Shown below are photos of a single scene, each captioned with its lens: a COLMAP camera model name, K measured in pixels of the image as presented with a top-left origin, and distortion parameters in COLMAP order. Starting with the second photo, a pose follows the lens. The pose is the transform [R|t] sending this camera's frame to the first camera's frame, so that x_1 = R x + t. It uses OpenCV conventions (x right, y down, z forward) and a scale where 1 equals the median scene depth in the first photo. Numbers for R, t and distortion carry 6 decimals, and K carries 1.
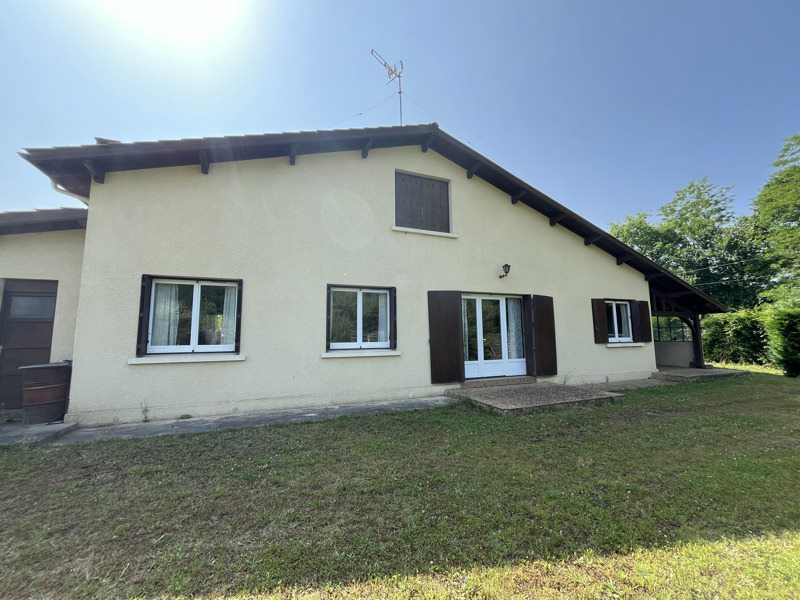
lens RADIAL K [[348.1, 0, 400.0], [0, 348.1, 300.0], [0, 0, 1]] dist [0.000249, 0.000017]
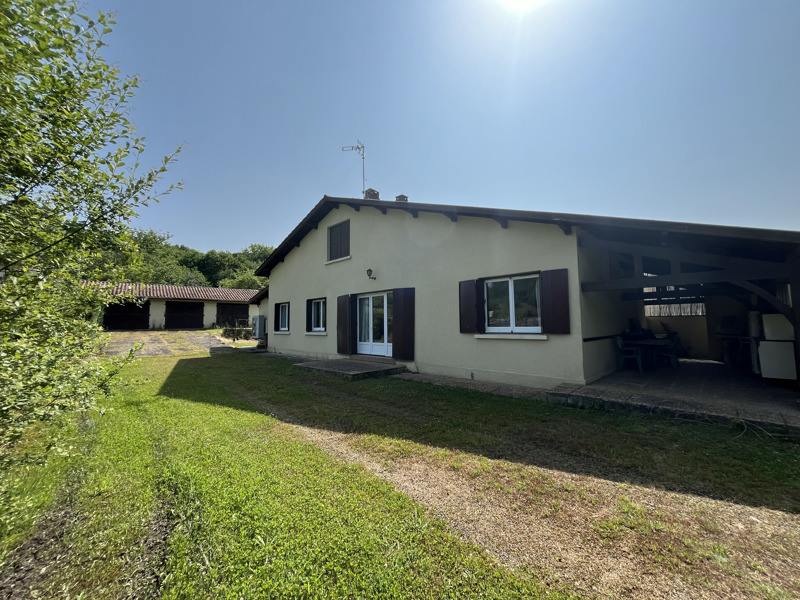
lens RADIAL K [[326.4, 0, 400.0], [0, 326.4, 300.0], [0, 0, 1]] dist [-0.000012, -0.000004]
pose [[0.360451, -0.061621, -0.930741, 1.425783], [0.108368, 0.993825, -0.023829, 0.050510], [0.926462, -0.092273, 0.364903, 0.633387]]
